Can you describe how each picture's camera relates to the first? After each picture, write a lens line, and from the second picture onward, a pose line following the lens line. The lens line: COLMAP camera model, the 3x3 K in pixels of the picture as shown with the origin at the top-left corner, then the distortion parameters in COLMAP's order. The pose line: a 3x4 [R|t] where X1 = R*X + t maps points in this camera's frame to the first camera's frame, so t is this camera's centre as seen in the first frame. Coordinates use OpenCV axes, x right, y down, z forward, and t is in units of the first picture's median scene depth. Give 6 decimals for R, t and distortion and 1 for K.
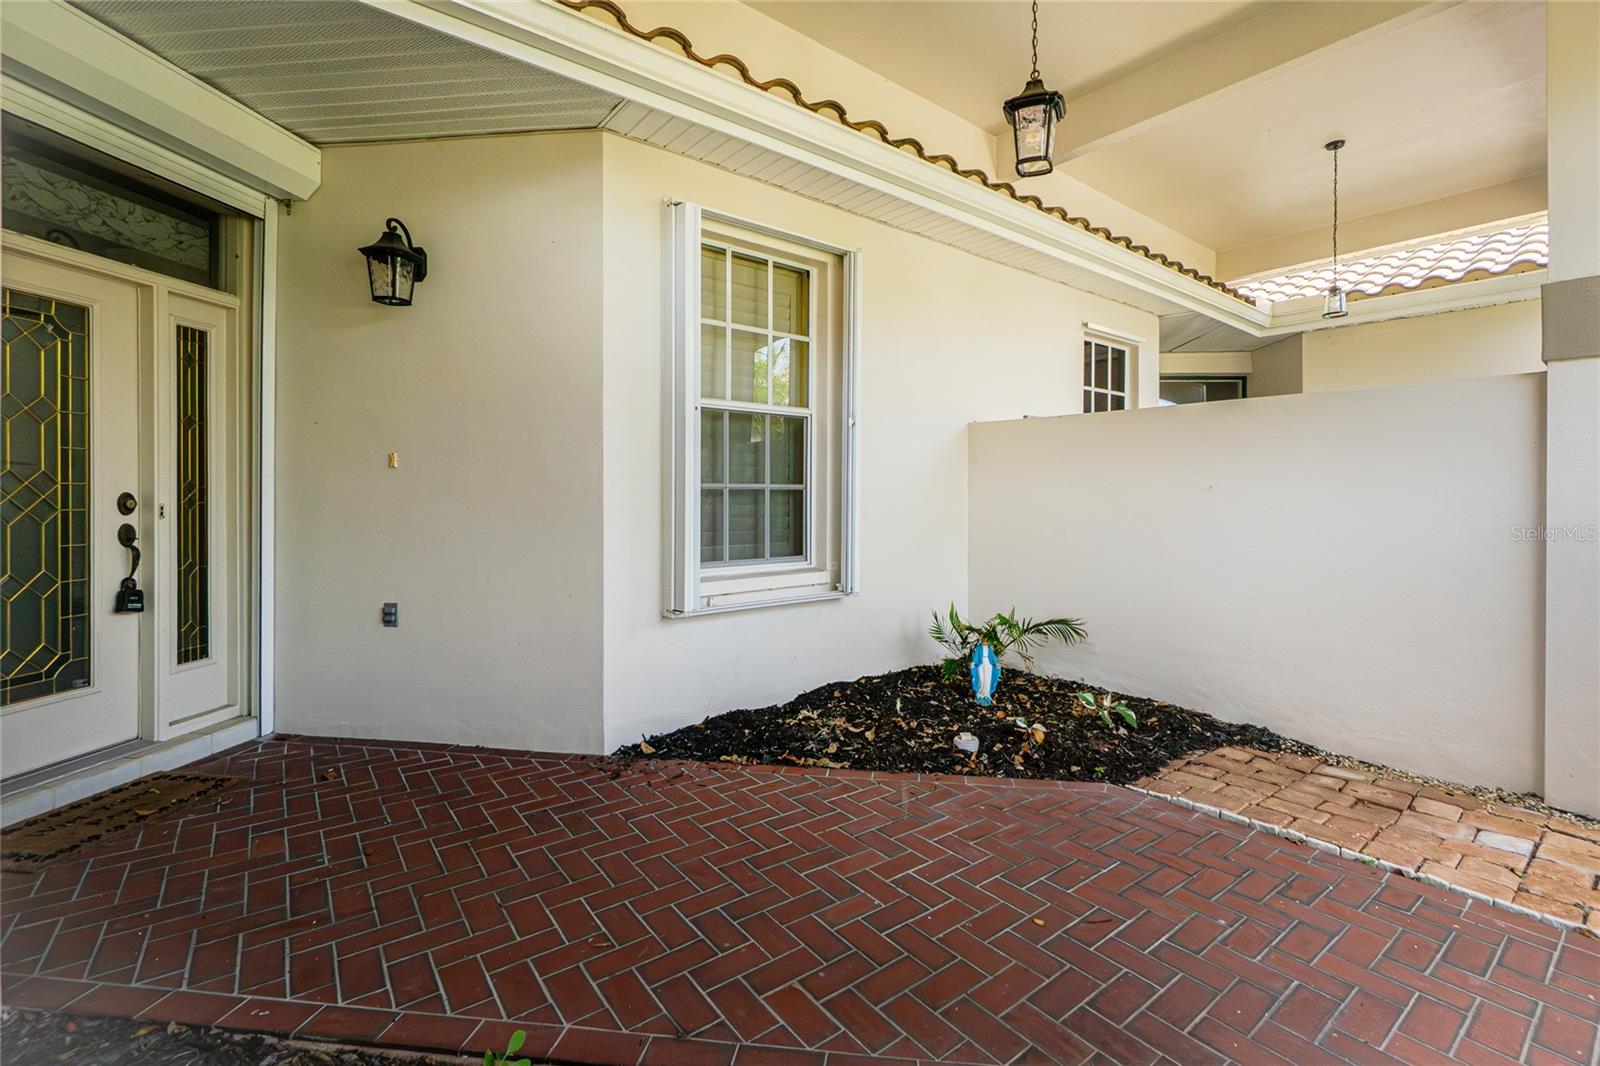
lens RADIAL K [[740.8, 0, 805.5], [0, 740.8, 498.1], [0, 0, 1]] dist [-0.016046, 0.010503]
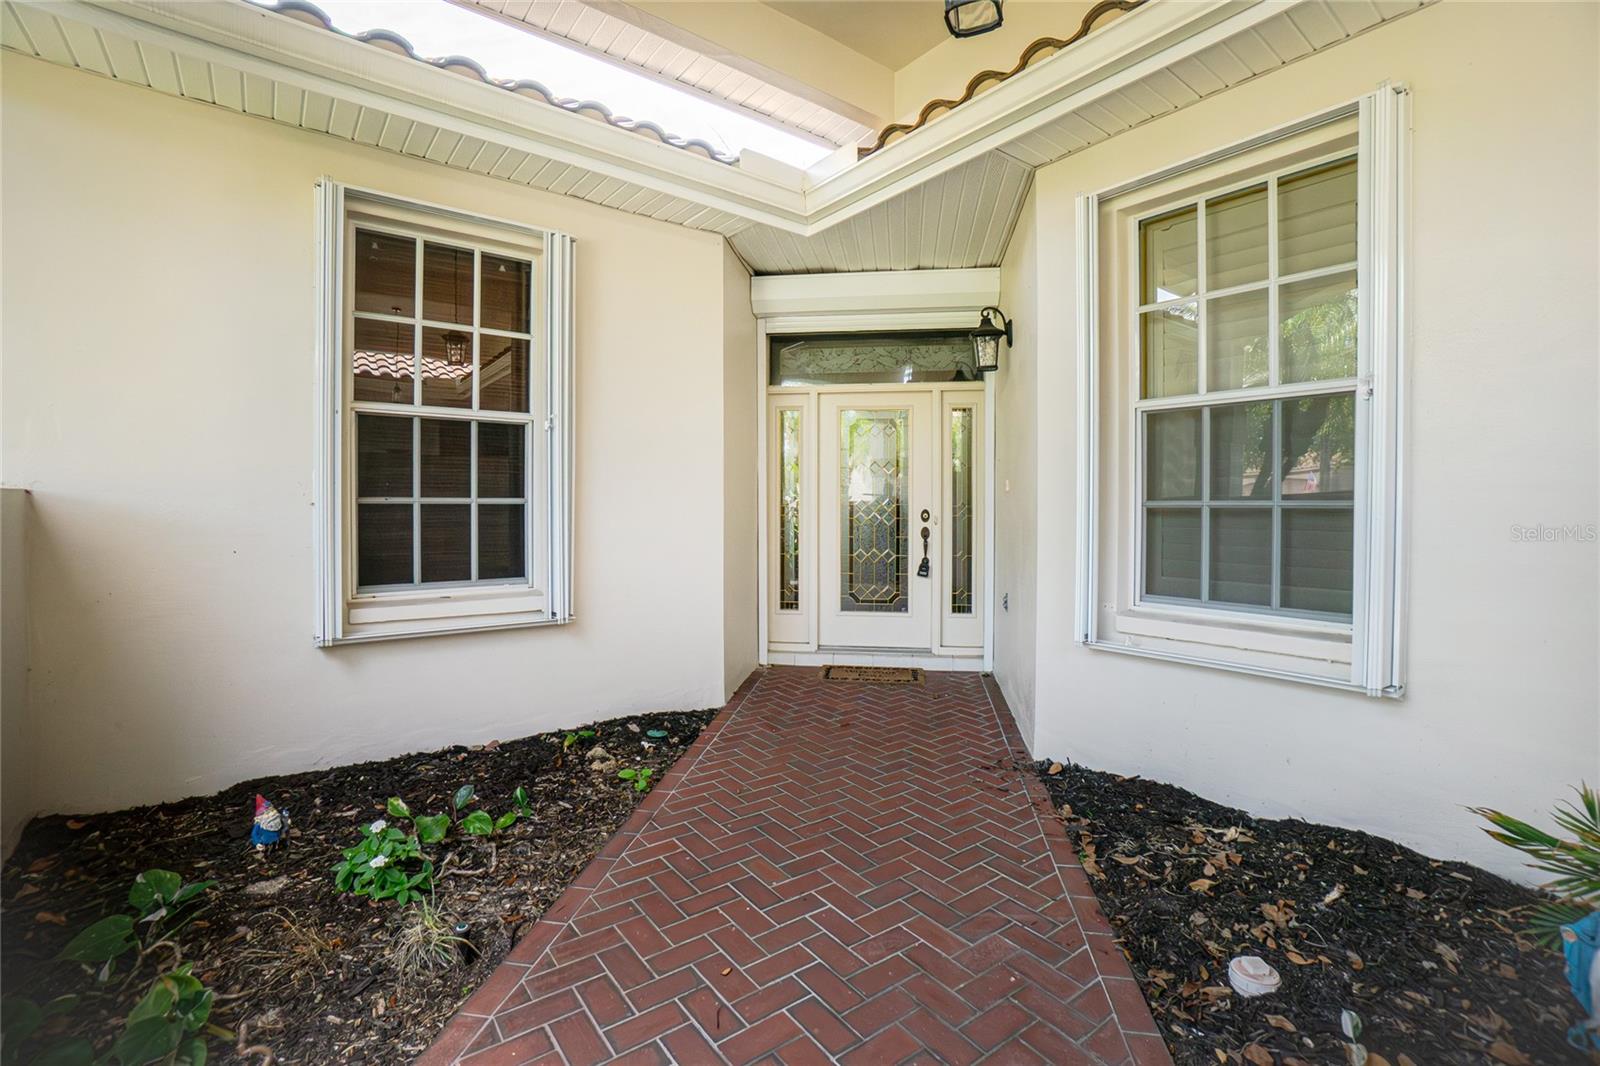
lens RADIAL K [[713.0, 0, 795.6], [0, 713.0, 514.0], [0, 0, 1]] dist [-0.062961, 0.022866]
pose [[-0.041281, 0.012151, -0.999074, 0.774046], [-0.002727, 0.999921, 0.012274, -0.015541], [0.999144, 0.003231, -0.041244, 0.723874]]
